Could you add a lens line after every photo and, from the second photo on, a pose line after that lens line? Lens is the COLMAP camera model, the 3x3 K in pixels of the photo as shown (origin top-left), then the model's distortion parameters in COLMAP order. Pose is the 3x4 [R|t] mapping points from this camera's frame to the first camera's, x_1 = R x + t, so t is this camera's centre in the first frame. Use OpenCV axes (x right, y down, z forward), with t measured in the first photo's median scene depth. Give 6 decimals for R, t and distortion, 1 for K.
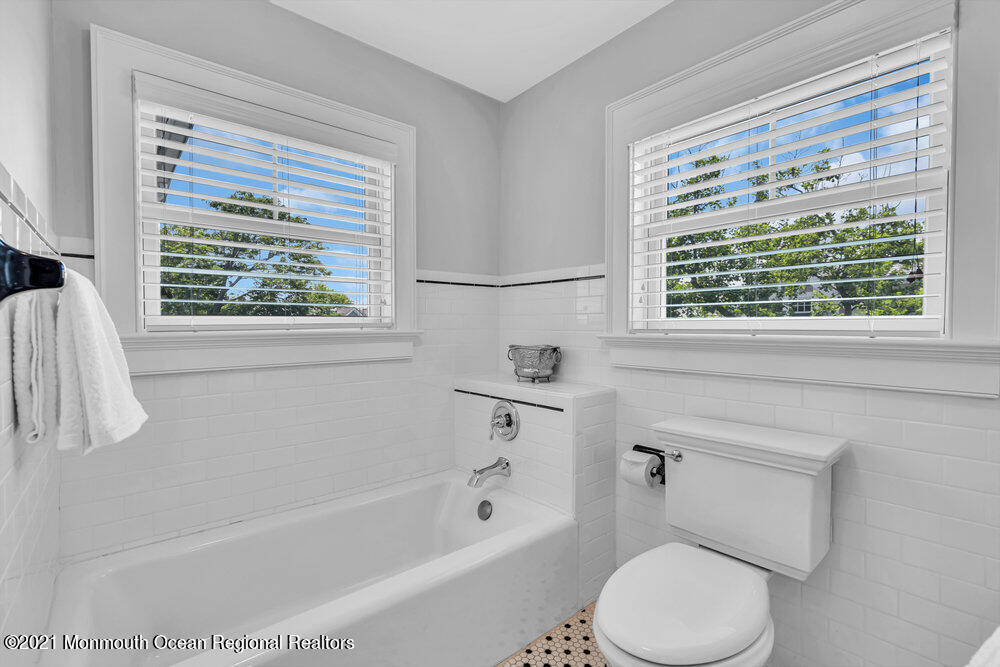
lens RADIAL K [[450.5, 0, 500.8], [0, 450.5, 332.6], [0, 0, 1]] dist [0.000486, 0.000755]
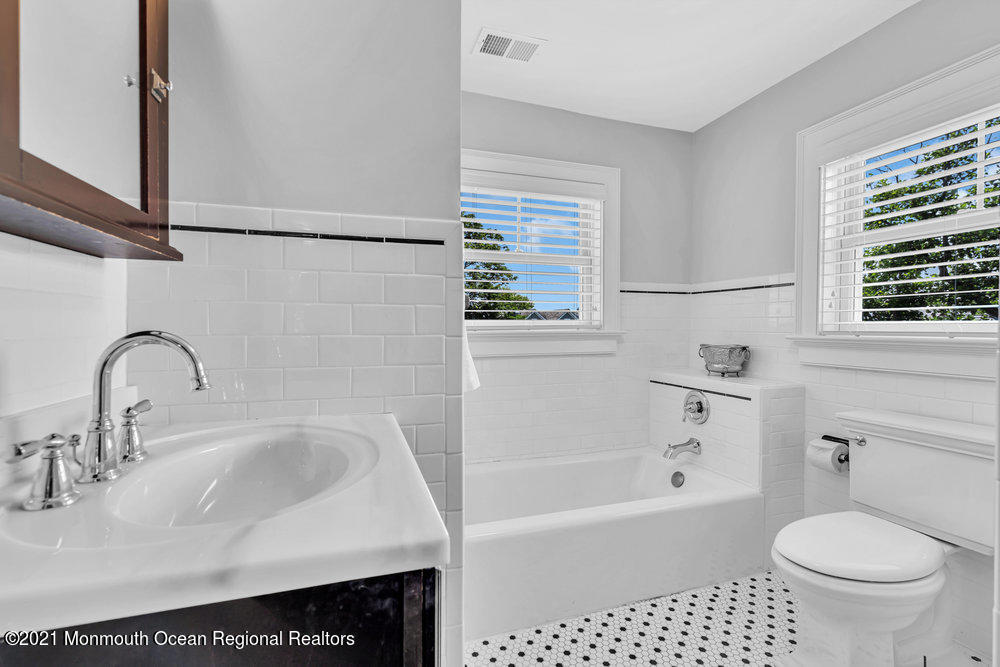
lens RADIAL K [[450.5, 0, 499.0], [0, 450.5, 332.6], [0, 0, 1]] dist [0.000486, 0.000755]
pose [[0.924973, 0.008157, -0.379944, -0.022638], [-0.008747, 0.999962, 0.000175, 0.002041], [0.379931, 0.003162, 0.925009, -0.308310]]
